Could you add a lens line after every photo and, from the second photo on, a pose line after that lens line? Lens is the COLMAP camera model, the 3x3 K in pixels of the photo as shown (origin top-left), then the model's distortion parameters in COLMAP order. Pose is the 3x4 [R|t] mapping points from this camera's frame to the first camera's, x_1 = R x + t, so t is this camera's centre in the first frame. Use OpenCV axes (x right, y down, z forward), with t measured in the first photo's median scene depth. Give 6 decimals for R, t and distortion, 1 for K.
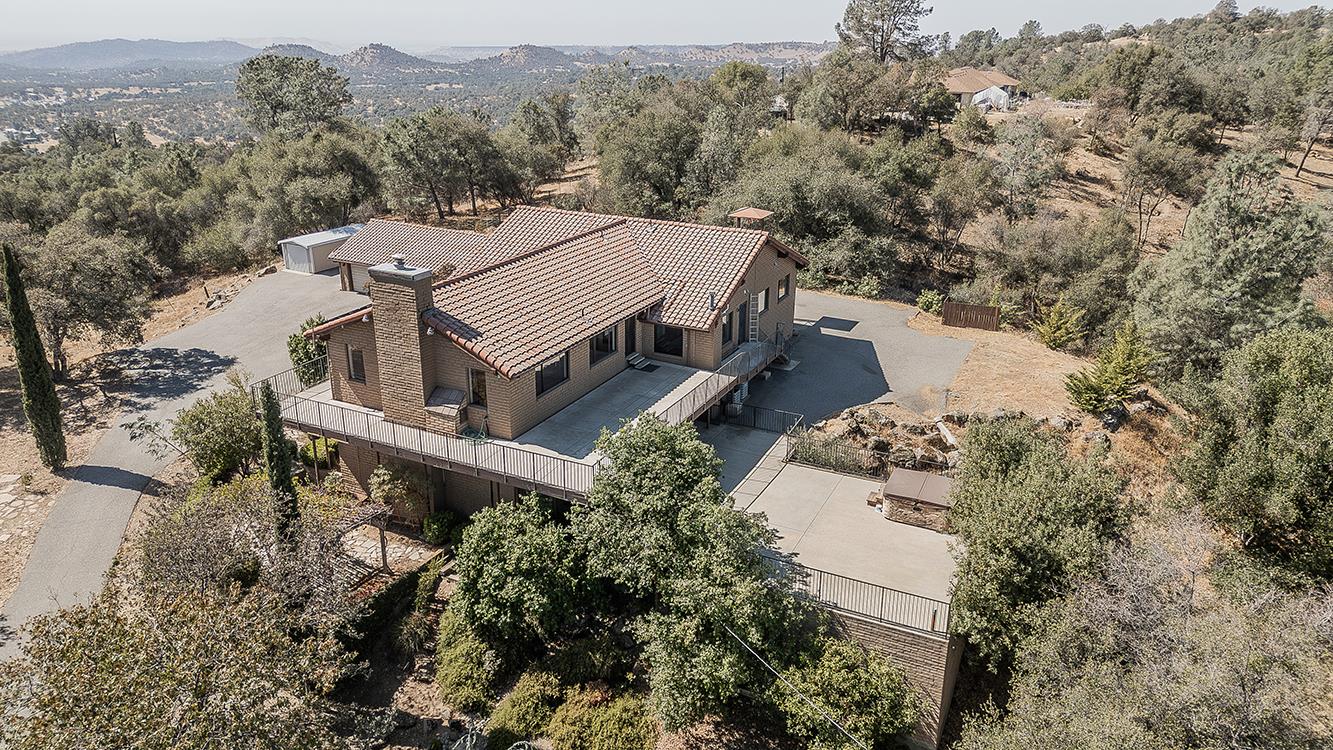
lens RADIAL K [[936.9, 0, 661.7], [0, 936.9, 352.3], [0, 0, 1]] dist [0.068767, -0.034368]
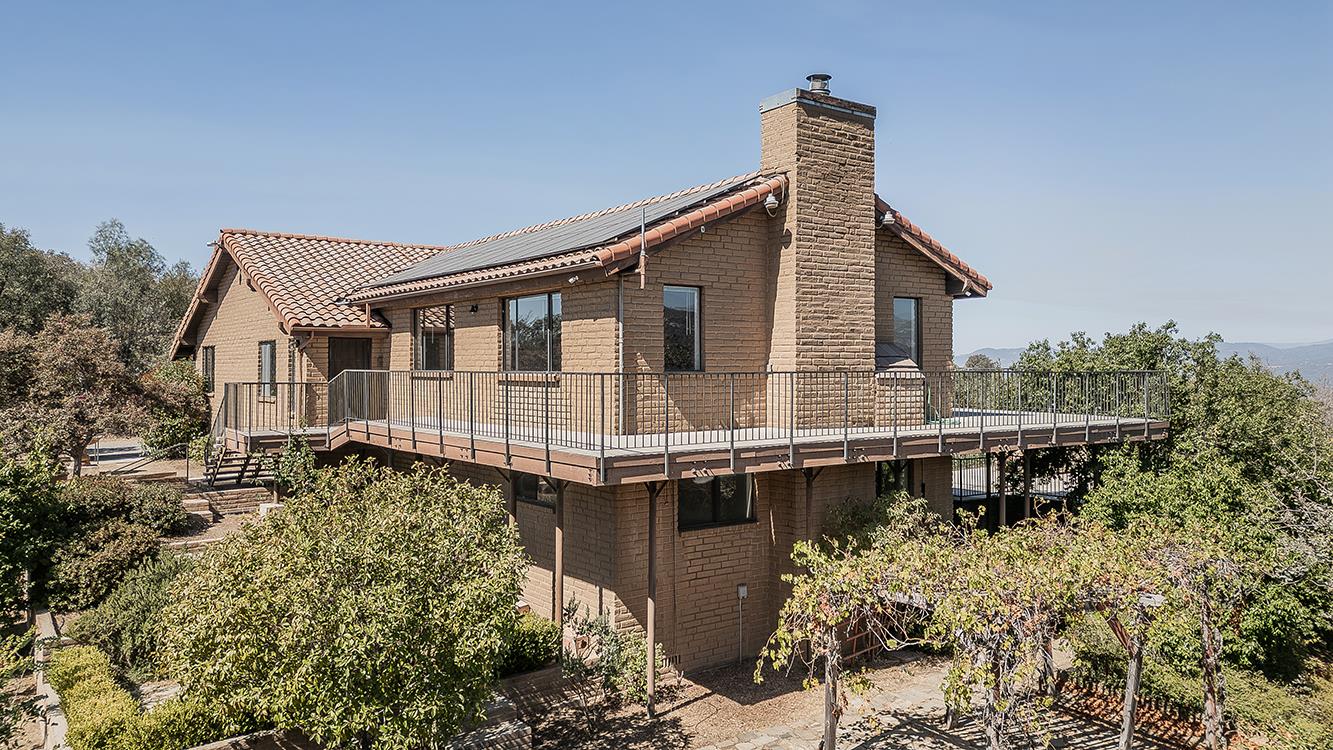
lens RADIAL K [[947.3, 0, 664.7], [0, 947.3, 344.6], [0, 0, 1]] dist [0.089951, -0.087850]
pose [[0.441125, 0.010710, 0.897382, -0.555568], [0.298423, 0.941277, -0.157929, 0.065970], [-0.846376, 0.337465, 0.412024, 0.638290]]
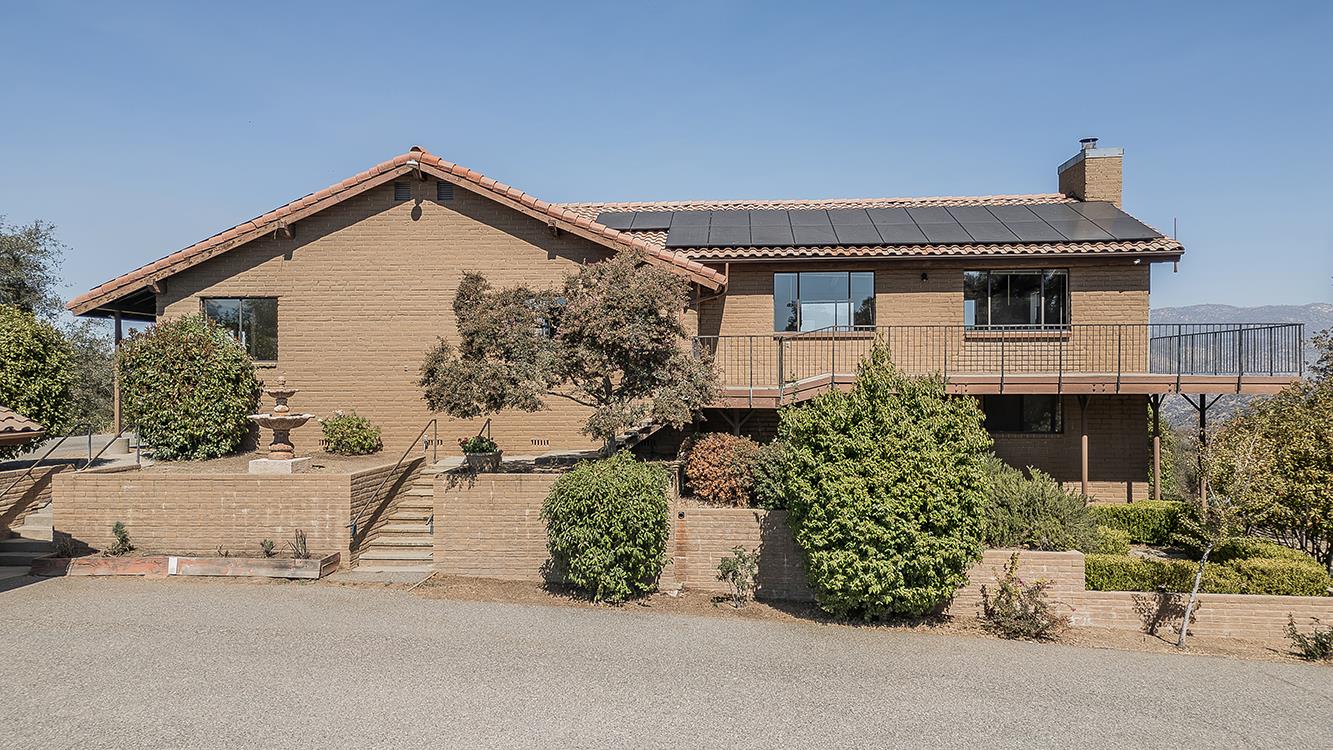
lens RADIAL K [[939.9, 0, 671.8], [0, 939.9, 375.6], [0, 0, 1]] dist [0.057375, -0.001172]
pose [[-0.384409, -0.001373, 0.923162, -0.609725], [0.304542, 0.943830, 0.128217, -0.087445], [-0.871484, 0.330429, -0.362398, 1.158045]]
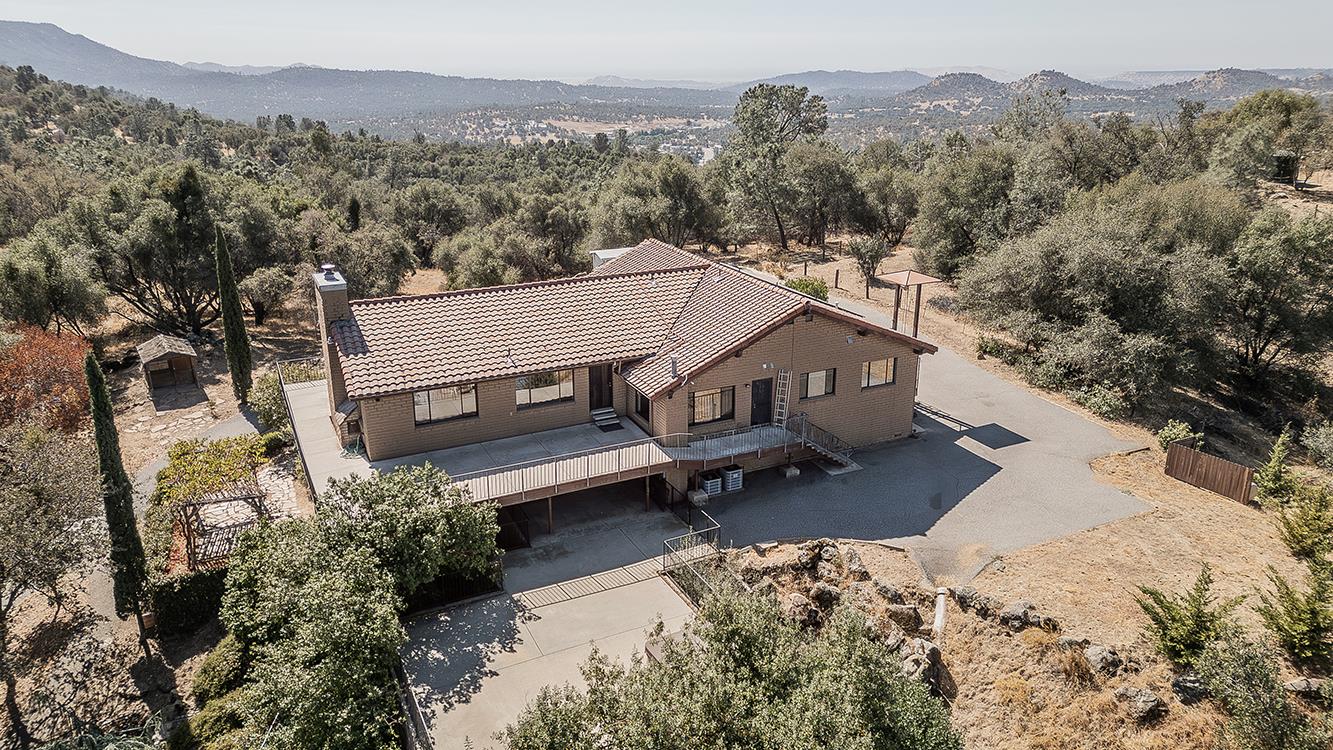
lens RADIAL K [[936.9, 0, 661.7], [0, 936.9, 352.3], [0, 0, 1]] dist [0.068767, -0.034368]
pose [[0.792989, 0.175977, -0.583267, 0.466137], [-0.191298, 0.980877, 0.035858, -0.083378], [0.578423, 0.083142, 0.811489, 0.253979]]
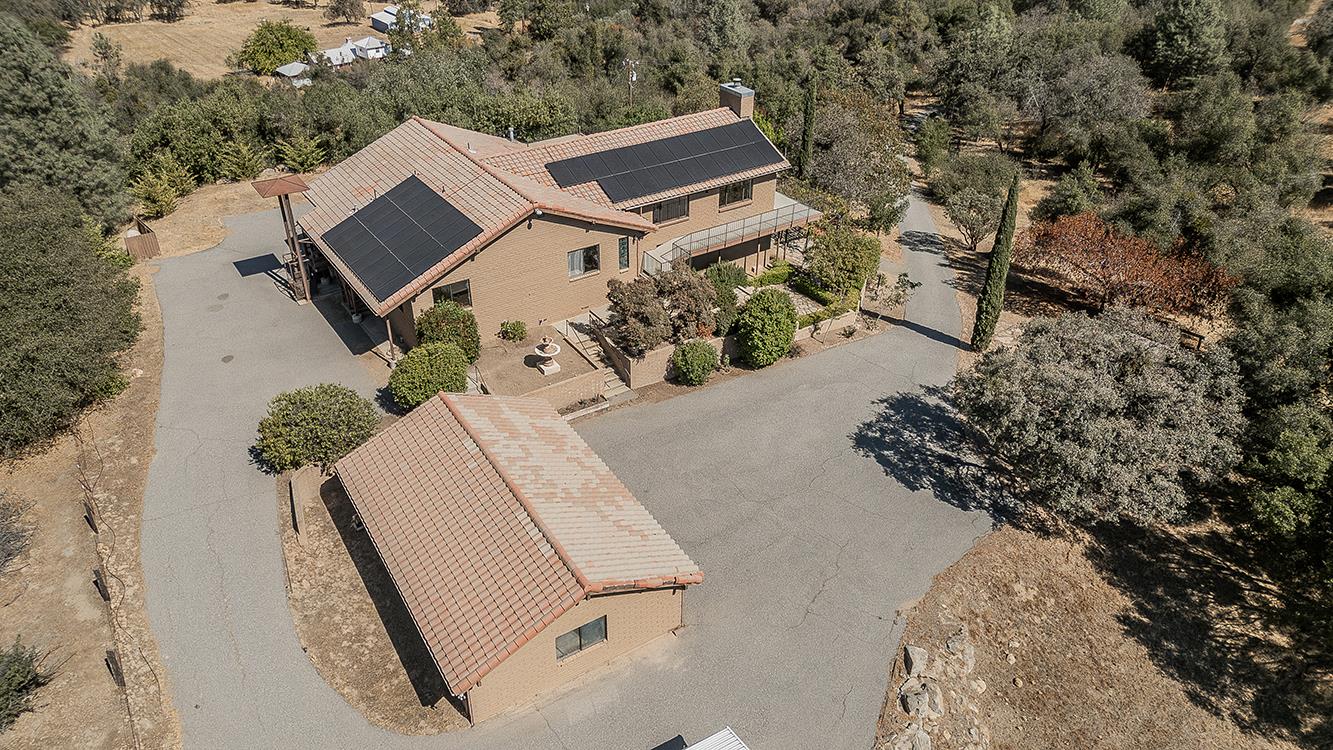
lens RADIAL K [[930.1, 0, 661.6], [0, 930.1, 353.4], [0, 0, 1]] dist [0.071469, -0.040696]
pose [[-0.873120, -0.266782, 0.408031, -0.669894], [0.148128, 0.652225, 0.743412, -0.713722], [-0.464457, 0.709528, -0.529953, 1.585387]]
